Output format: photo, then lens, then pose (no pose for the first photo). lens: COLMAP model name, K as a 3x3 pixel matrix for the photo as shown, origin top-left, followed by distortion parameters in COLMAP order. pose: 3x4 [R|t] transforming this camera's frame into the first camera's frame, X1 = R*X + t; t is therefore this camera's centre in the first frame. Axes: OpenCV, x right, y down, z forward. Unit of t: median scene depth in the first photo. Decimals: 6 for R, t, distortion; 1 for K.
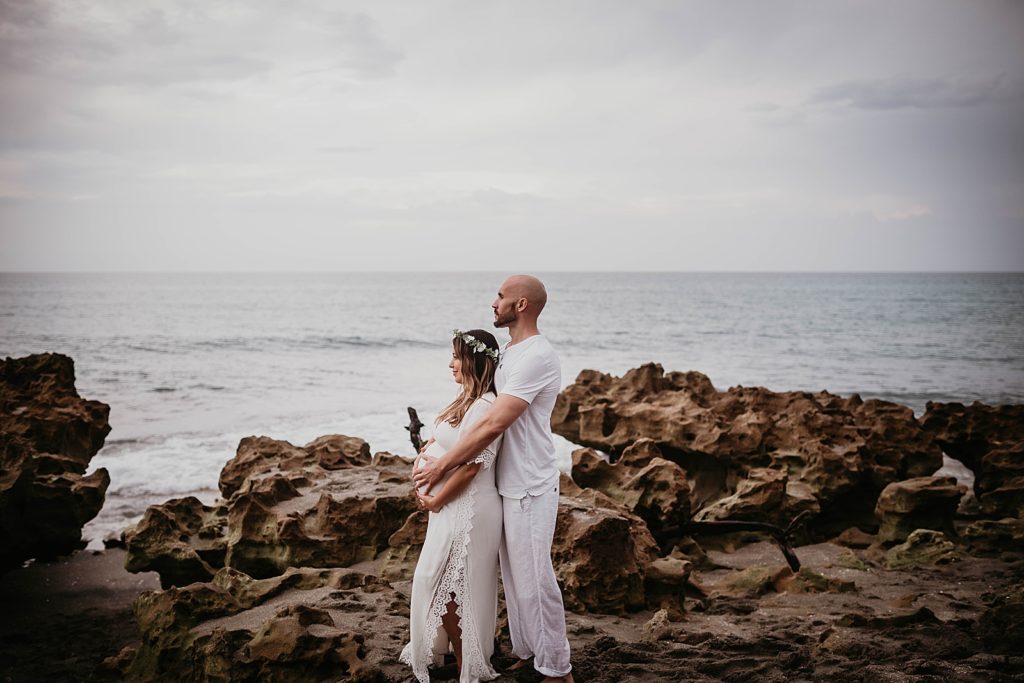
lens RADIAL K [[1023.3, 0, 512.8], [0, 1023.3, 343.6], [0, 0, 1]] dist [-0.002396, 0.000000]
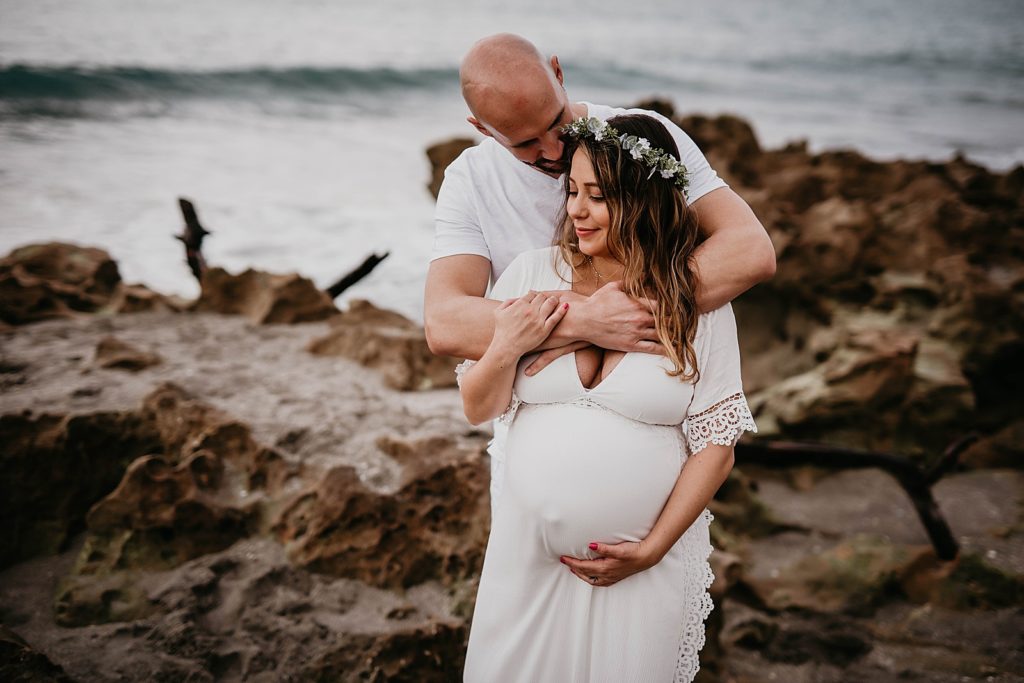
lens RADIAL K [[1562.1, 0, 516.1], [0, 1562.1, 339.3], [0, 0, 1]] dist [0.007983, 0.000000]
pose [[0.998631, 0.004659, 0.052104, 0.027195], [-0.014019, 0.983429, 0.180752, -0.011834], [-0.050398, -0.181235, 0.982148, 0.259773]]
